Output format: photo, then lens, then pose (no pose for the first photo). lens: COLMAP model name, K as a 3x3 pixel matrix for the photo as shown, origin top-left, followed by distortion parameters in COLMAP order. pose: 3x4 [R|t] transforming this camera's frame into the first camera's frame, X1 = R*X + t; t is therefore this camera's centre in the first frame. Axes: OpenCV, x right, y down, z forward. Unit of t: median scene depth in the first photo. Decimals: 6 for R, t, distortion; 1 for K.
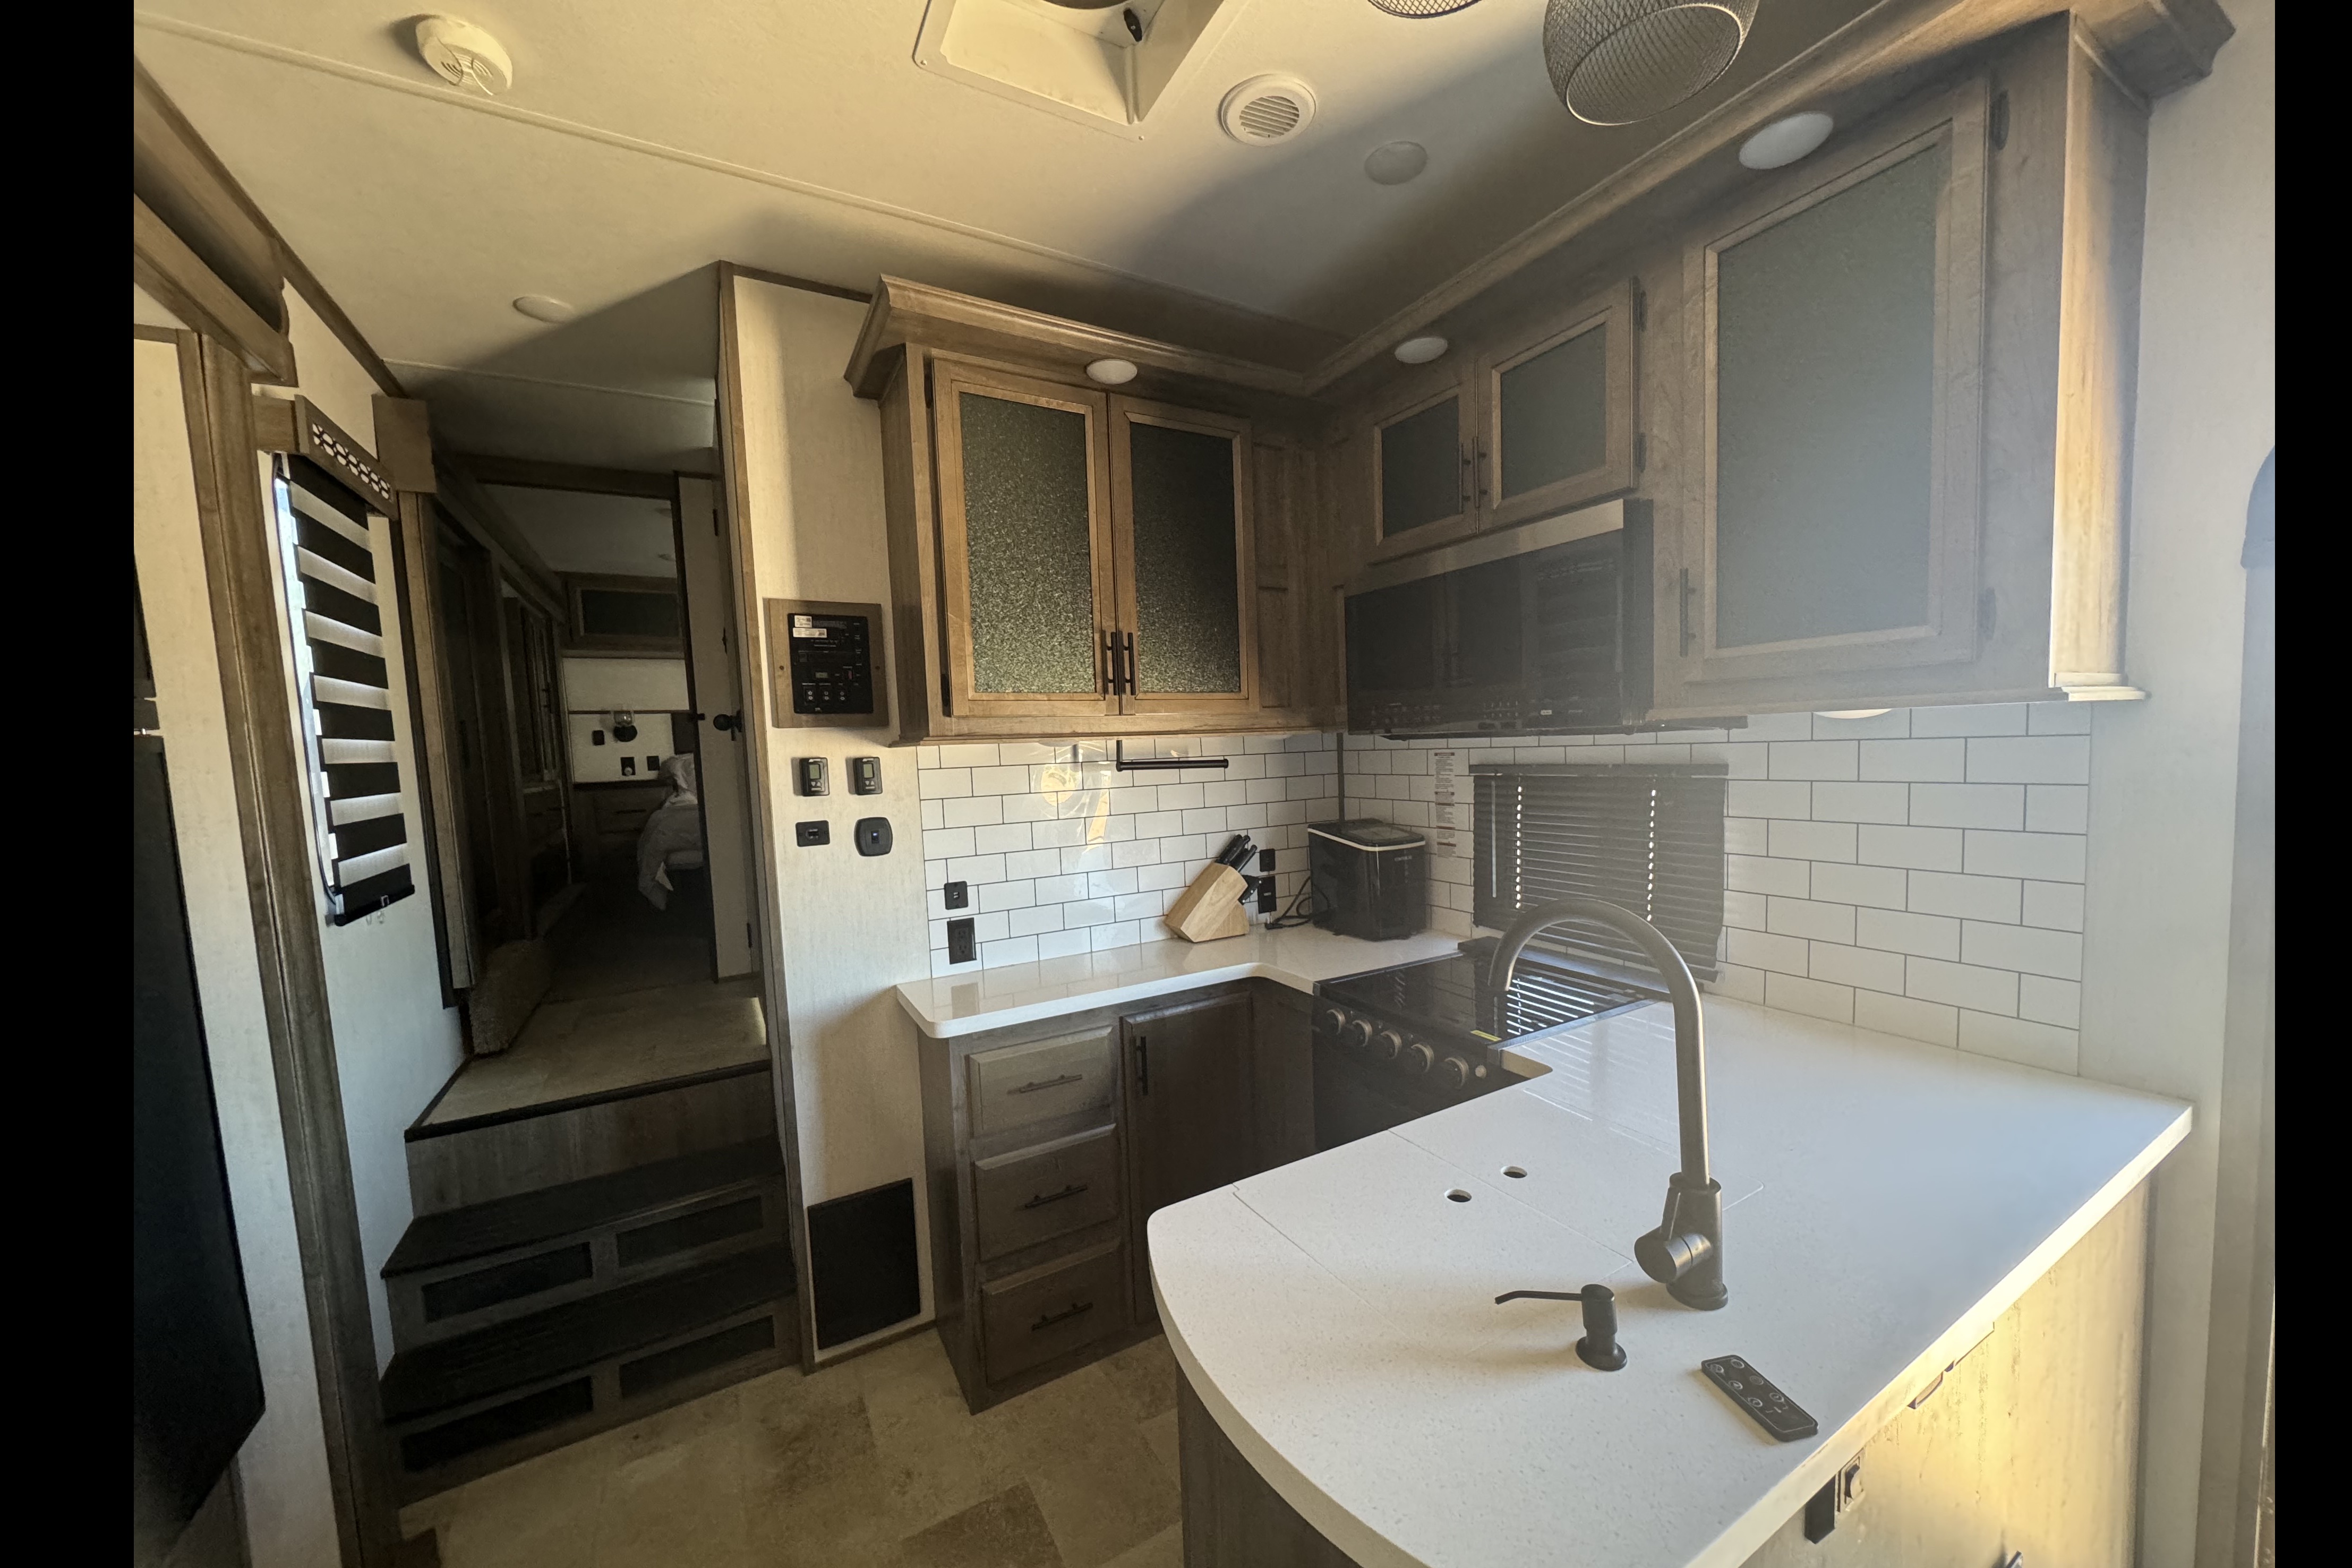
lens RADIAL K [[848.8, 0, 1209.2], [0, 848.8, 808.7], [0, 0, 1]] dist [0.000699, 0.000084]
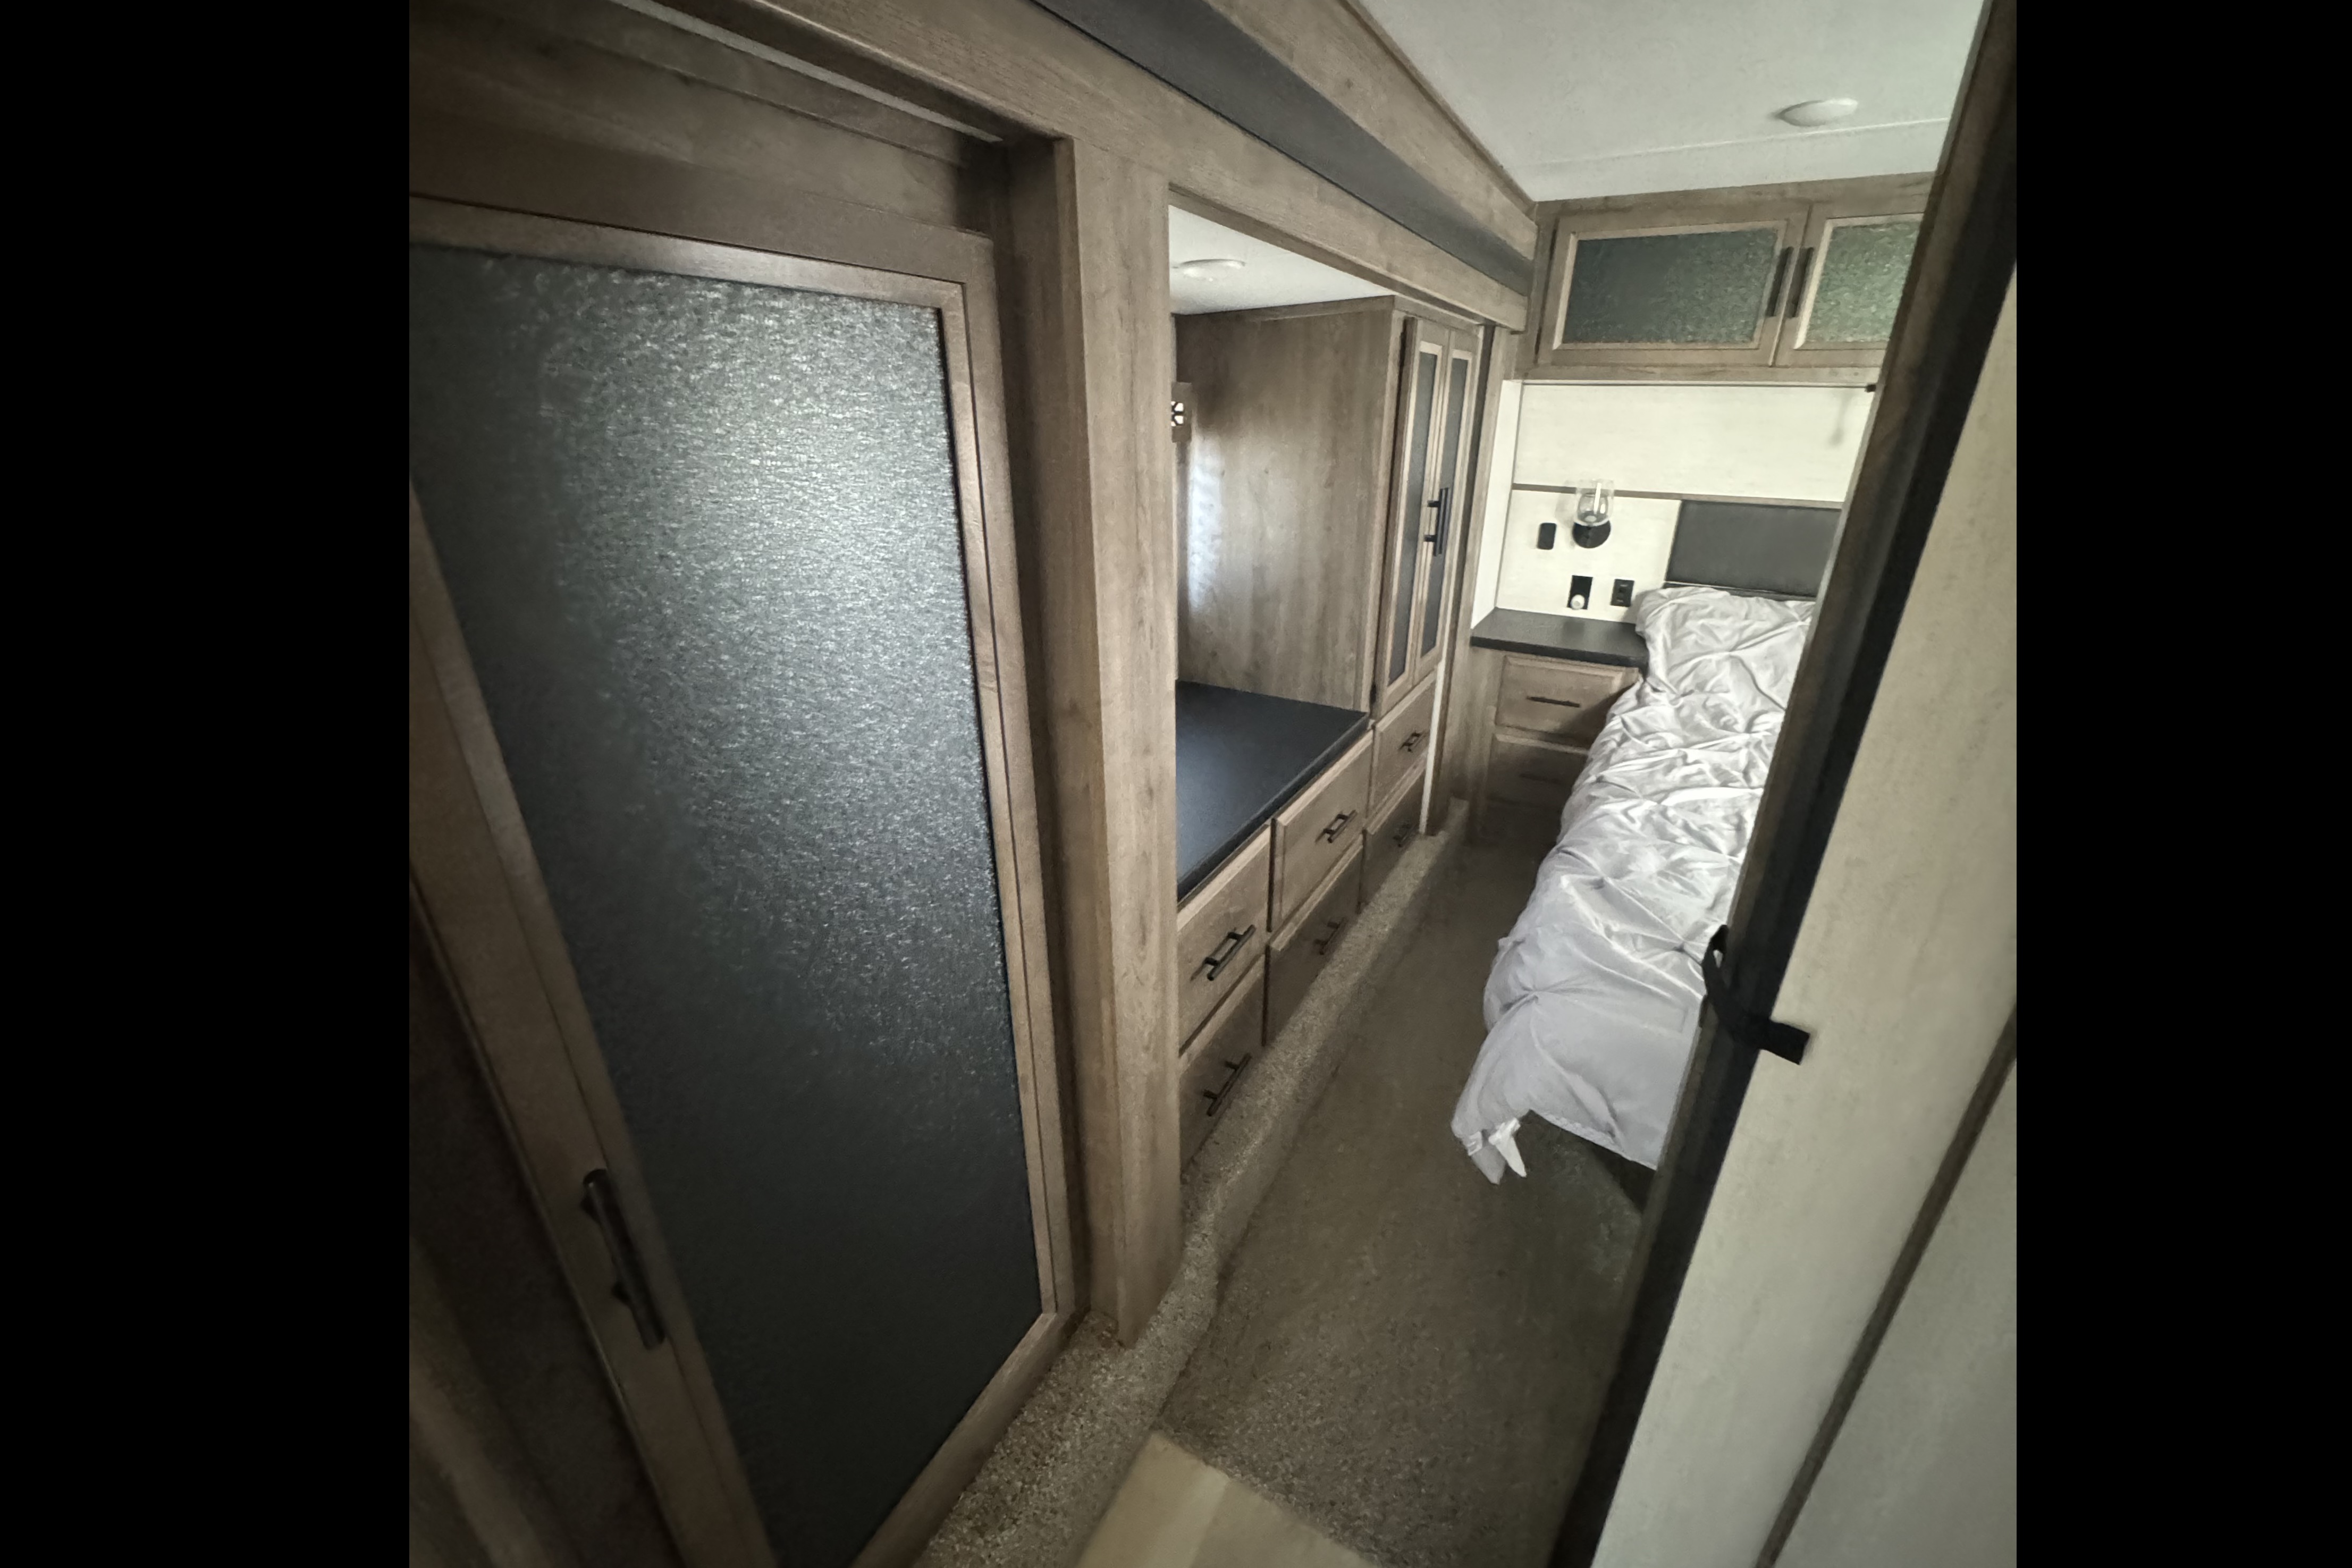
lens RADIAL K [[853.7, 0, 1220.8], [0, 853.7, 757.9], [0, 0, 1]] dist [-0.000634, -0.000063]
pose [[0.516496, 0.371645, -0.771435, -0.366148], [-0.101177, 0.921081, 0.375997, -0.149875], [0.850291, -0.116150, 0.513336, 0.547937]]
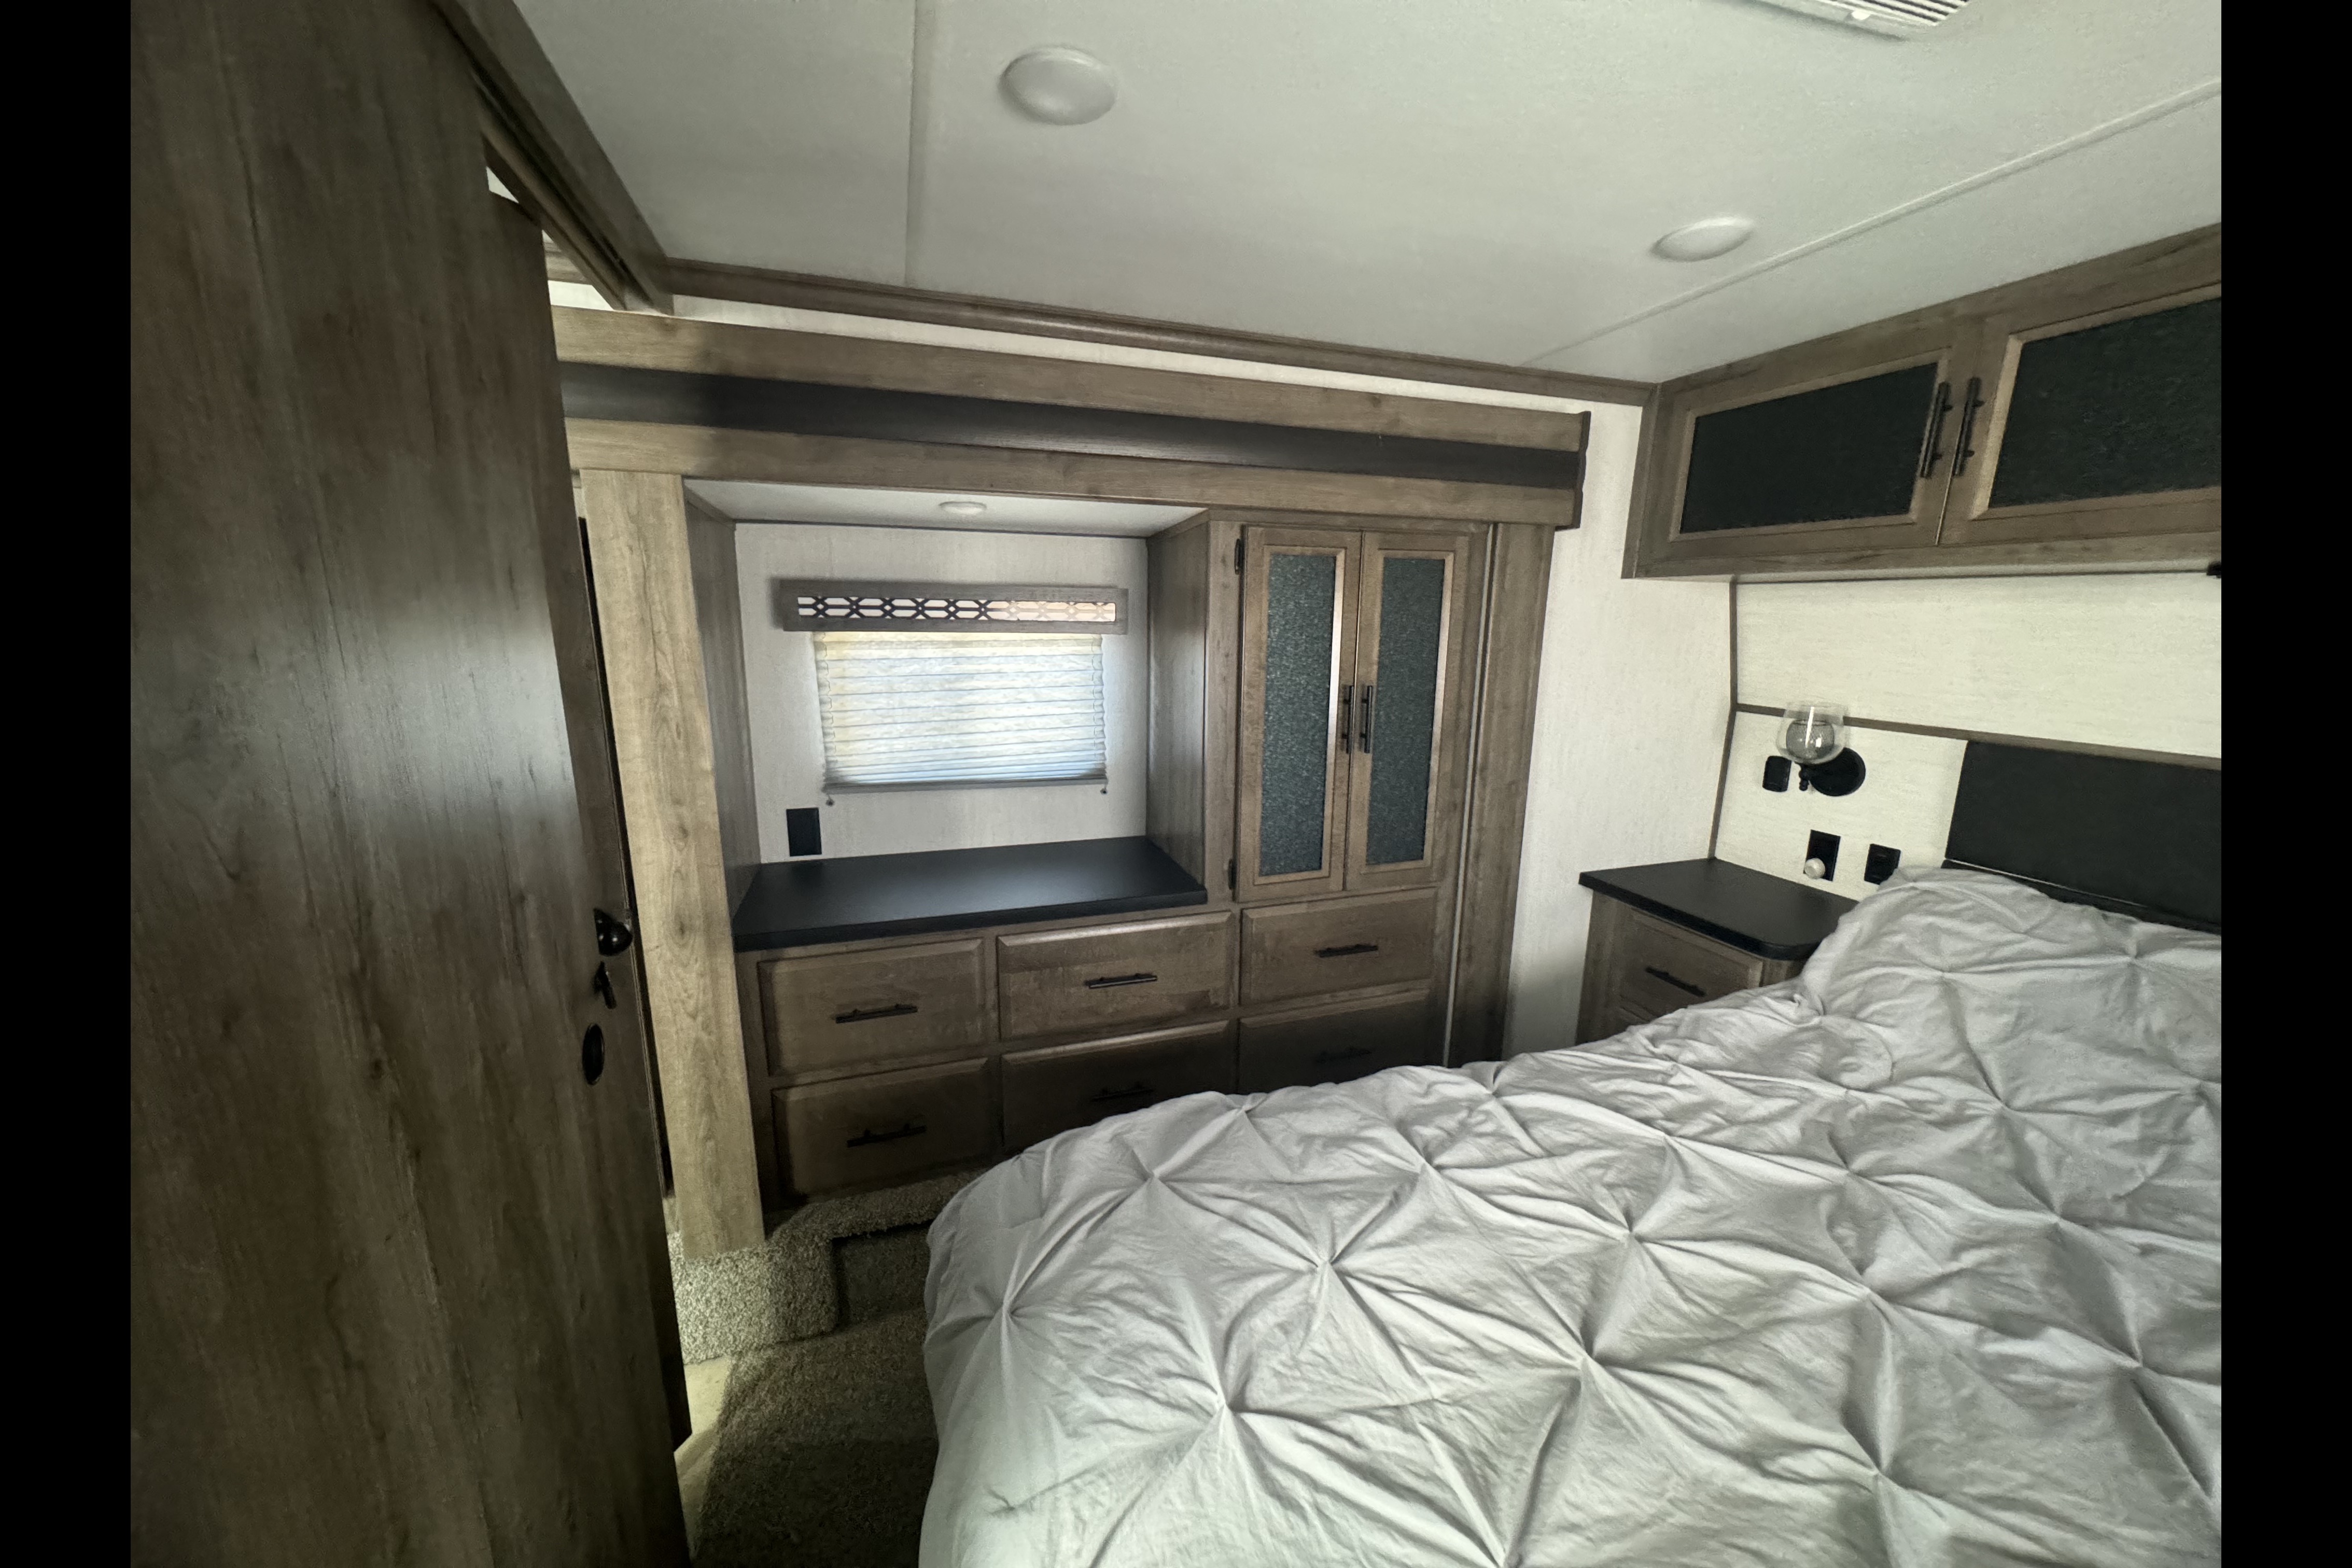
lens RADIAL K [[829.9, 0, 1176.1], [0, 829.9, 789.3], [0, 0, 1]] dist [-0.007207, 0.000054]
pose [[-0.213595, 0.236272, -0.947920, -0.286784], [-0.077913, 0.963102, 0.257613, -0.170647], [0.973810, 0.128880, -0.187305, 0.848564]]
